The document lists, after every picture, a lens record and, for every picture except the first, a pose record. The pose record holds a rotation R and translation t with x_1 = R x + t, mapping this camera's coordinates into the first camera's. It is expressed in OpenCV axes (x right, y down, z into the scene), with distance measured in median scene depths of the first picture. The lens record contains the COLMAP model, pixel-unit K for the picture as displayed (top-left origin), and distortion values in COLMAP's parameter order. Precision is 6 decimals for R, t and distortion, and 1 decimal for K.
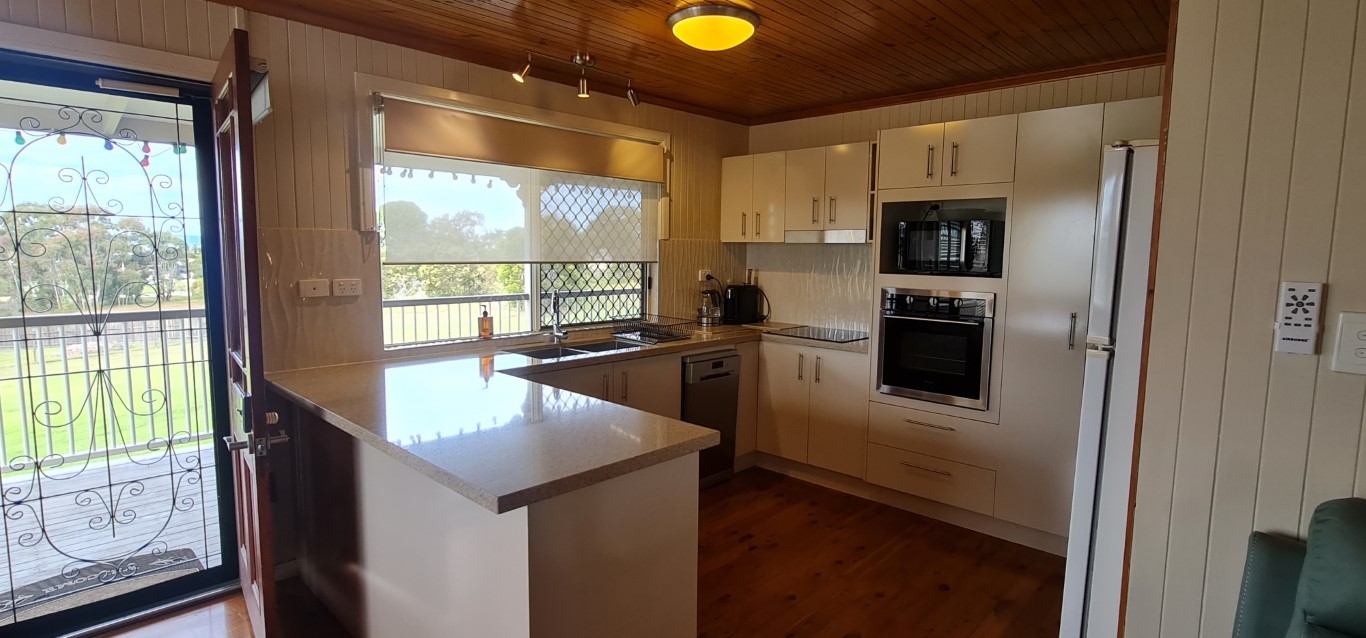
lens RADIAL K [[650.9, 0, 689.9], [0, 650.9, 318.1], [0, 0, 1]] dist [0.000403, -0.000191]
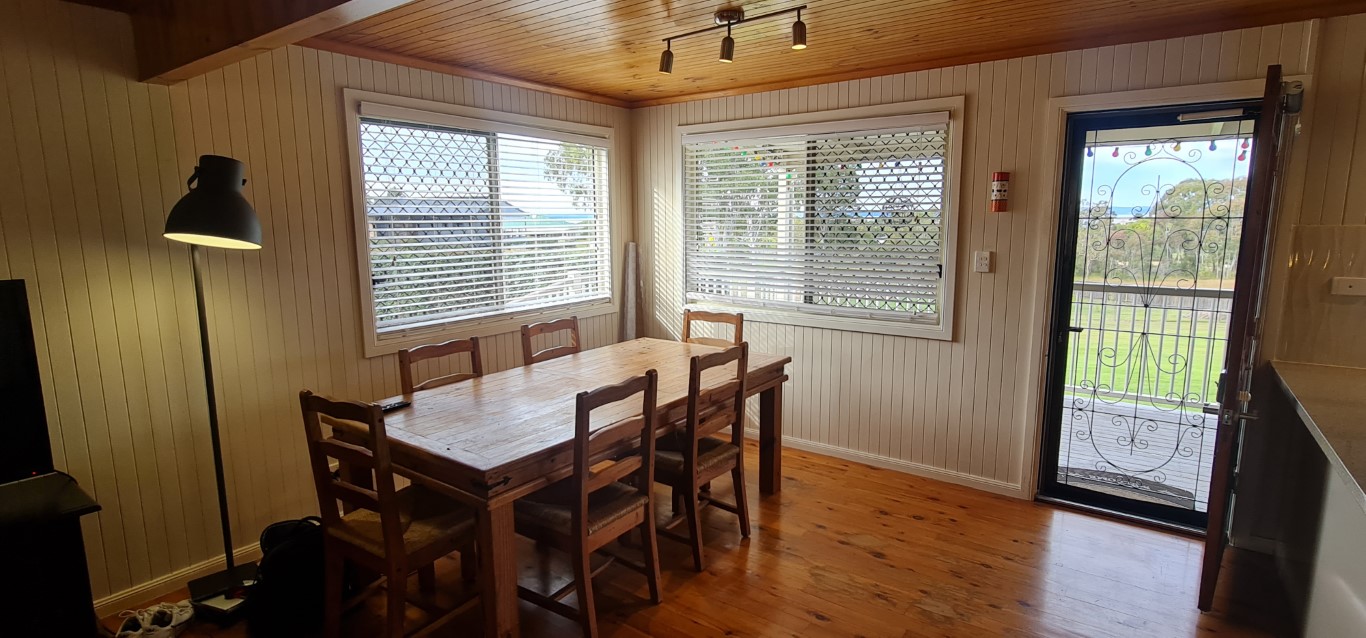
lens RADIAL K [[650.9, 0, 689.9], [0, 650.9, 318.1], [0, 0, 1]] dist [0.000403, -0.000191]
pose [[0.136014, 0.141581, -0.980538, 0.239597], [-0.097212, 0.986867, 0.129011, -0.026888], [0.985926, 0.077773, 0.147991, -0.110189]]
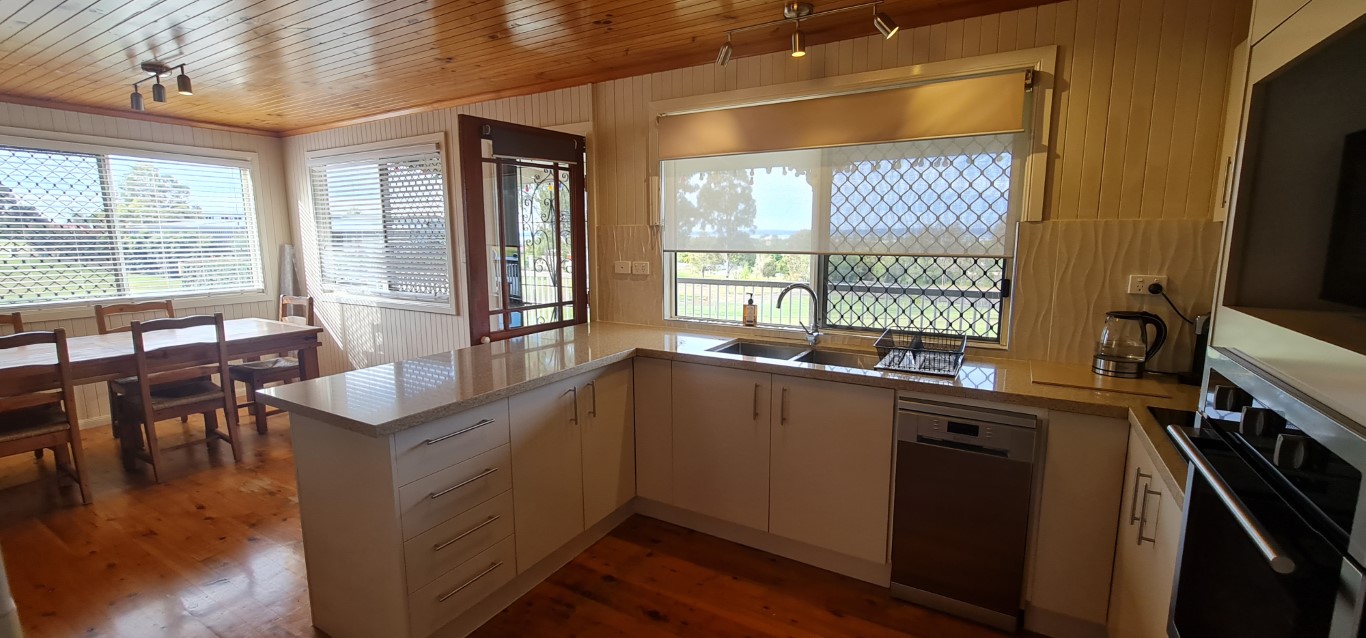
lens RADIAL K [[563.1, 0, 683.0], [0, 563.1, 319.0], [0, 0, 1]] dist [0.000233, -0.000189]
pose [[0.229581, 0.132823, -0.964184, 0.619311], [-0.097563, 0.988795, 0.112982, -0.081564], [0.968387, 0.068130, 0.239967, 0.798701]]
